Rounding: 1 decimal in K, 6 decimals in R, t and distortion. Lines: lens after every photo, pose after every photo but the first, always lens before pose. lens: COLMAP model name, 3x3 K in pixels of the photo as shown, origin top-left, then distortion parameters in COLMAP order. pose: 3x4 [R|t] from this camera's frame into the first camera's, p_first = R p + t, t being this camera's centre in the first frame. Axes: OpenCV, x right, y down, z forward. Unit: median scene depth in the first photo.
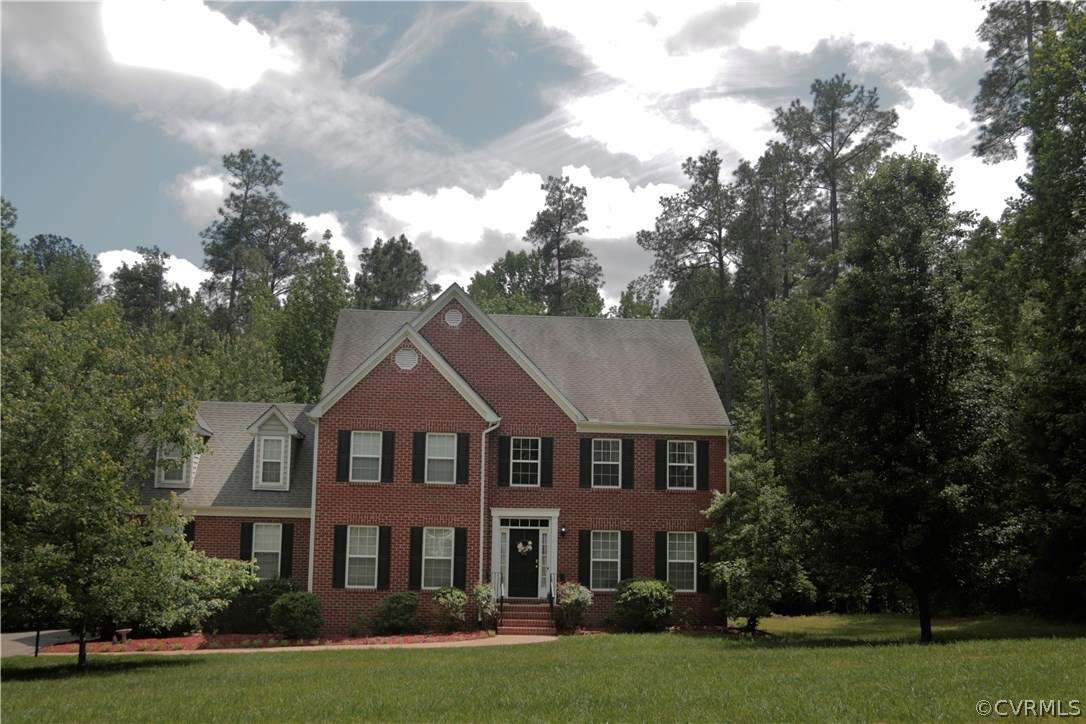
lens RADIAL K [[1218.4, 0, 543.4], [0, 1218.4, 373.8], [0, 0, 1]] dist [-0.028072, 0.227628]
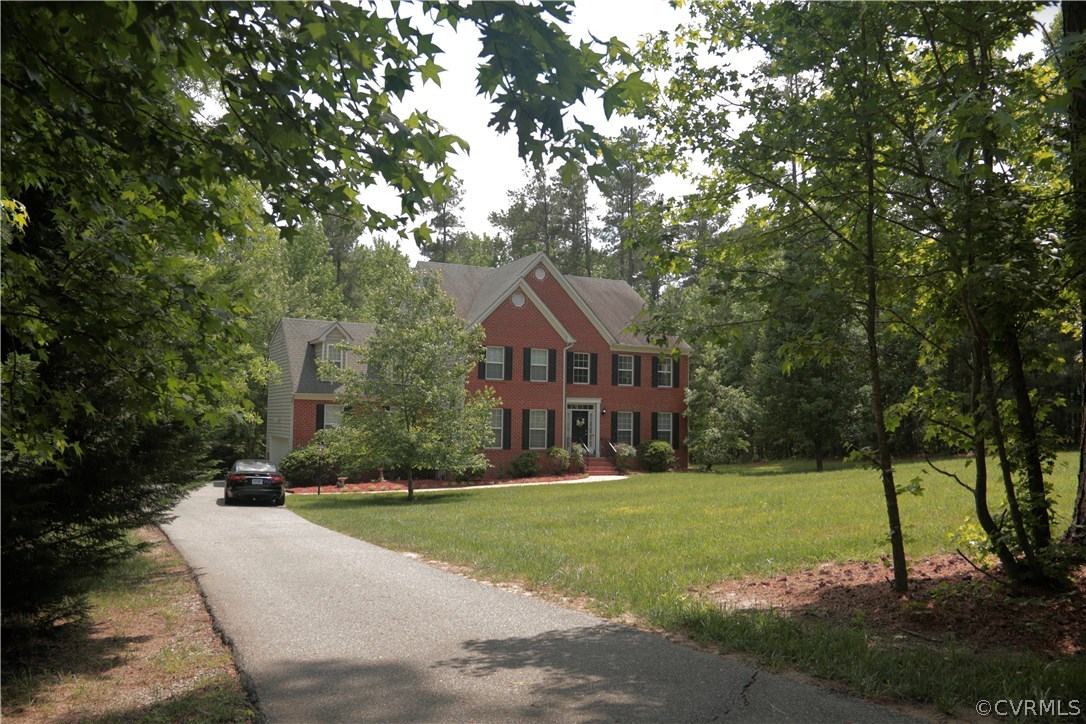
lens RADIAL K [[892.7, 0, 544.0], [0, 892.7, 360.2], [0, 0, 1]] dist [-0.178723, 0.137187]
pose [[0.927205, 0.024052, 0.373781, -0.496327], [-0.047479, 0.997433, 0.053594, 0.001974], [-0.371532, -0.067439, 0.925967, -0.050530]]
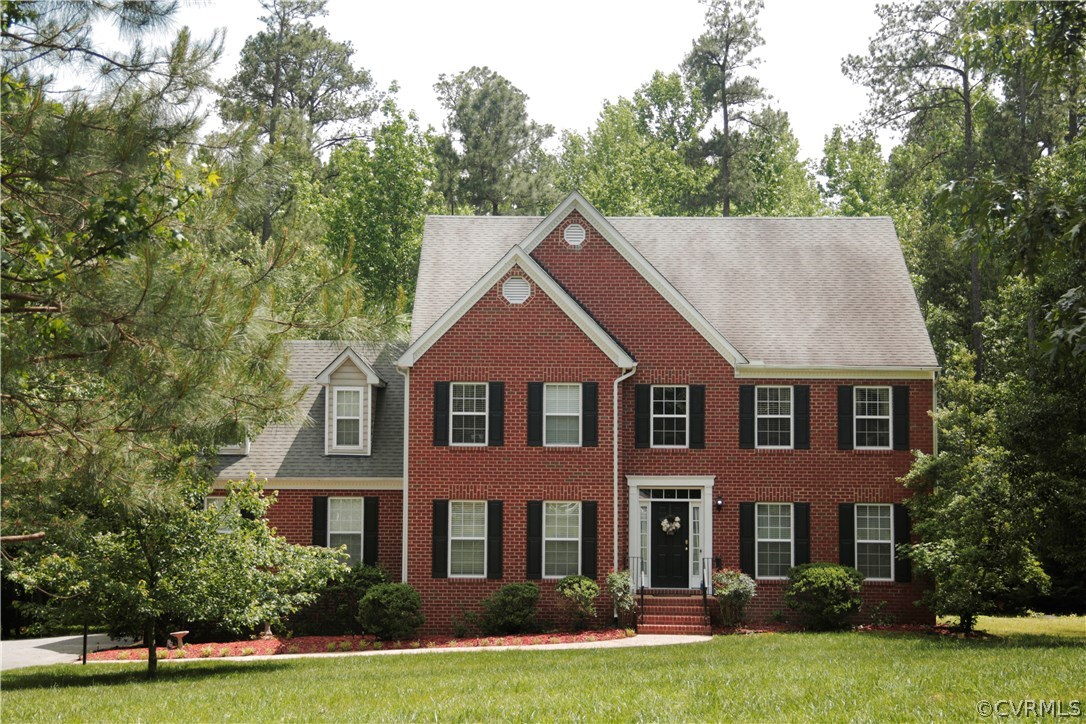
lens RADIAL K [[1983.9, 0, 545.5], [0, 1983.9, 376.0], [0, 0, 1]] dist [0.289345, 0.097201]
pose [[0.995701, -0.016732, -0.091102, 0.023020], [0.023592, 0.996923, 0.074755, -0.052427], [0.089571, -0.076583, 0.993032, -0.283258]]
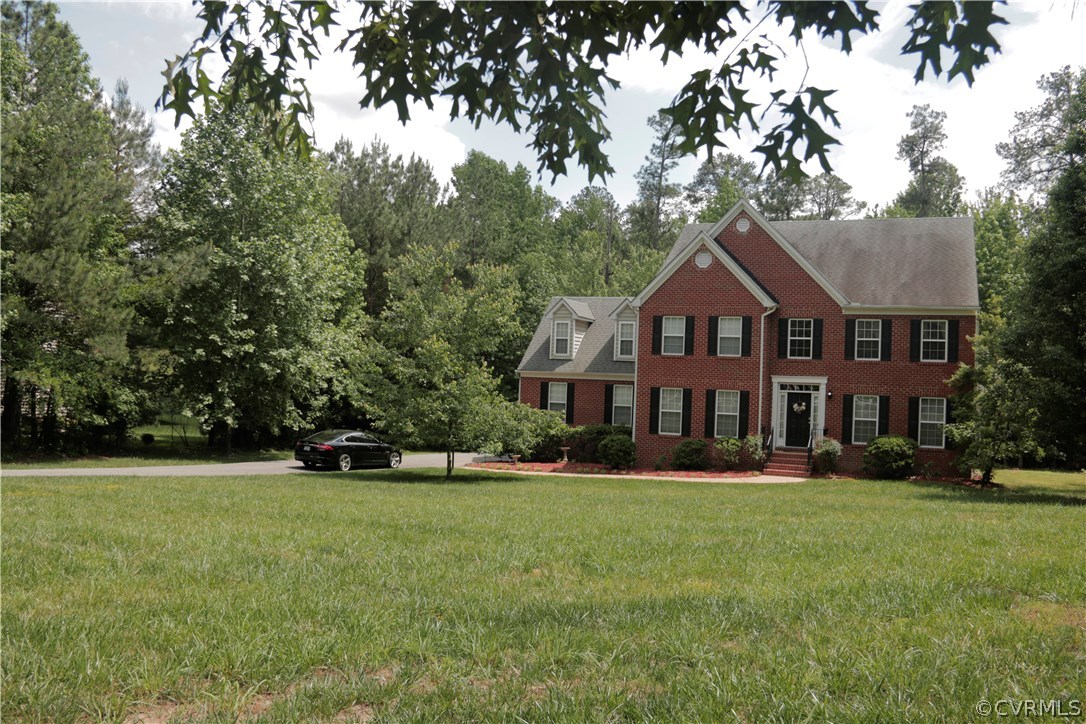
lens RADIAL K [[906.0, 0, 549.1], [0, 906.0, 352.6], [0, 0, 1]] dist [-0.169975, 0.160831]
pose [[0.877365, 0.000036, -0.479823, 0.199406], [0.039750, 0.996557, 0.072757, 0.010120], [0.478173, -0.082908, 0.874343, 0.083711]]
